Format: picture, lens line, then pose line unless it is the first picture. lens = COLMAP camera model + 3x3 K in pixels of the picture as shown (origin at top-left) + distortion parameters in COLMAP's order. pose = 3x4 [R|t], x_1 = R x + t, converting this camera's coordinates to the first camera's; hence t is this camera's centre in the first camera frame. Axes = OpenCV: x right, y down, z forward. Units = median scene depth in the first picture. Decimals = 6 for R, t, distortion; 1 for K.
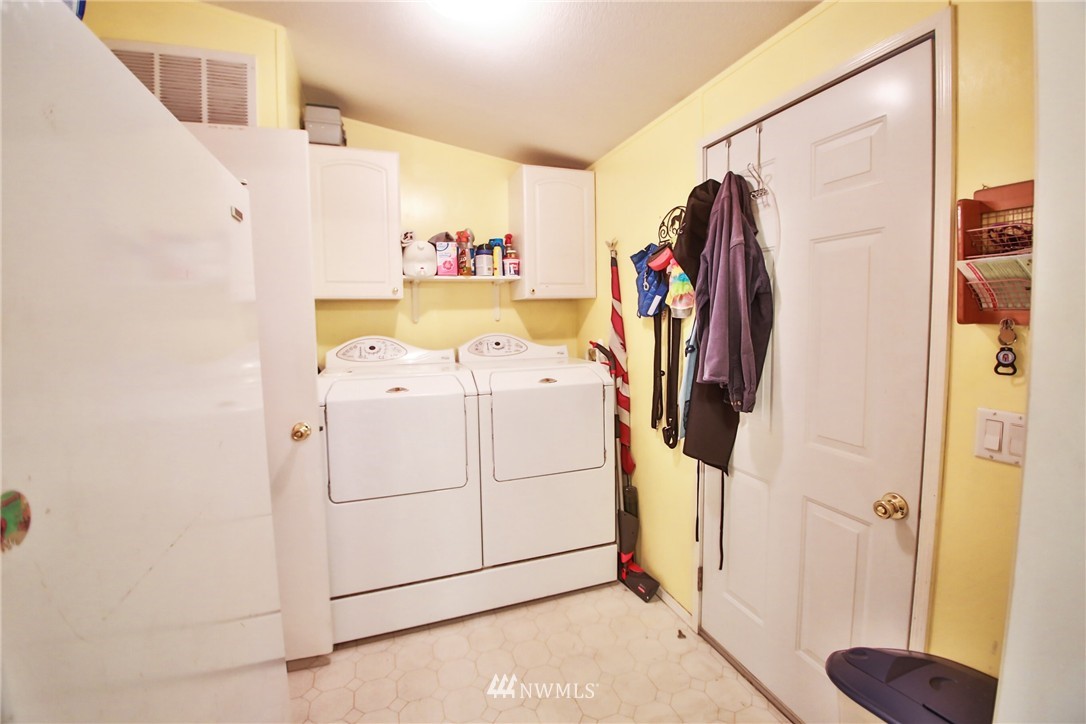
lens RADIAL K [[434.7, 0, 543.0], [0, 434.7, 362.0], [0, 0, 1]] dist [-0.046361, -0.000088]
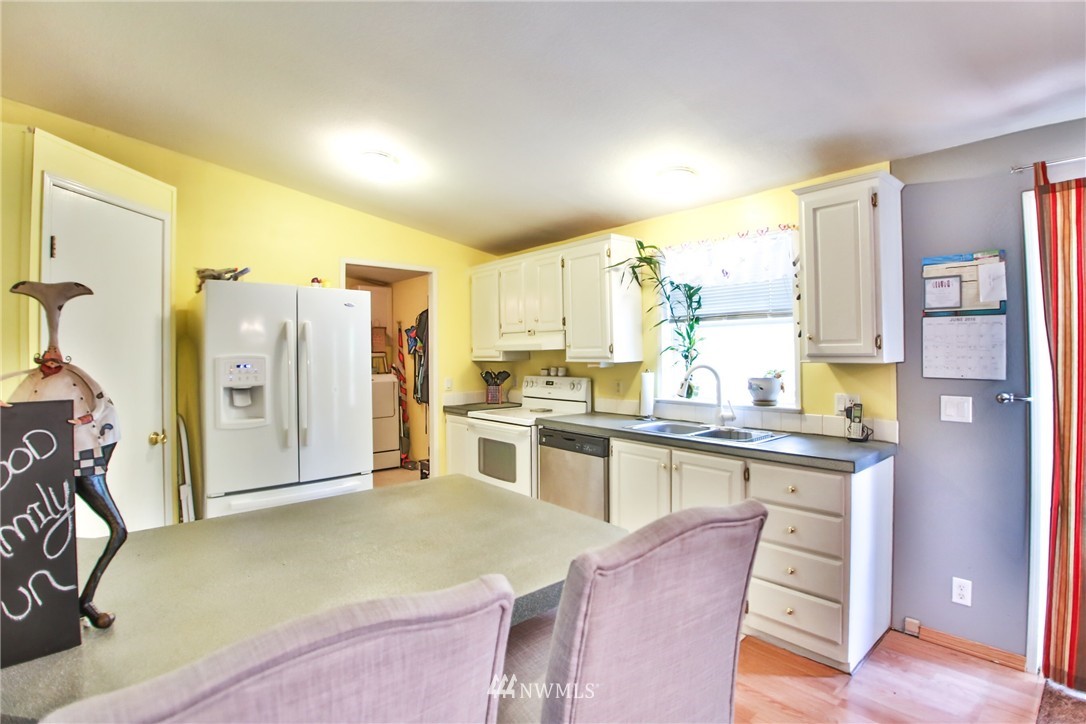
lens RADIAL K [[529.6, 0, 545.3], [0, 529.6, 347.0], [0, 0, 1]] dist [-0.044152, -0.000470]
pose [[0.936916, 0.010424, 0.349399, -0.092618], [0.030524, 0.993297, -0.111485, 0.201814], [-0.348219, 0.115117, 0.930318, -1.950804]]
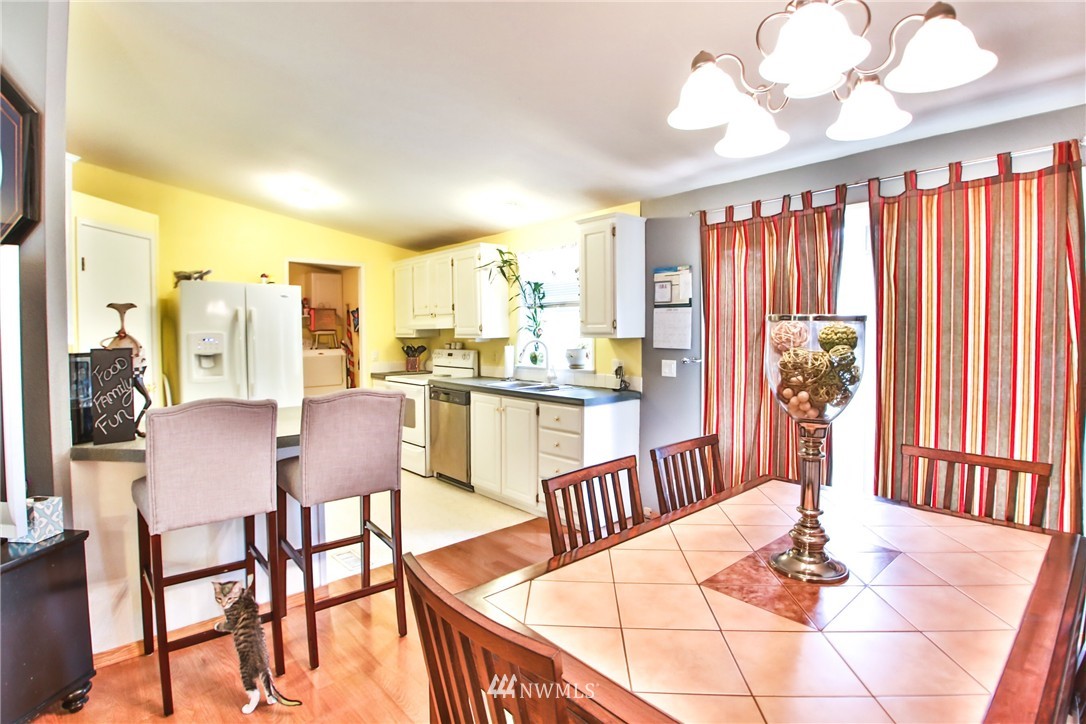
lens RADIAL K [[544.2, 0, 541.2], [0, 544.2, 347.5], [0, 0, 1]] dist [-0.046903, -0.000562]
pose [[0.931169, -0.001396, 0.364584, 0.061474], [0.029187, 0.997068, -0.070729, 0.274279], [-0.363417, 0.076502, 0.928480, -2.639584]]
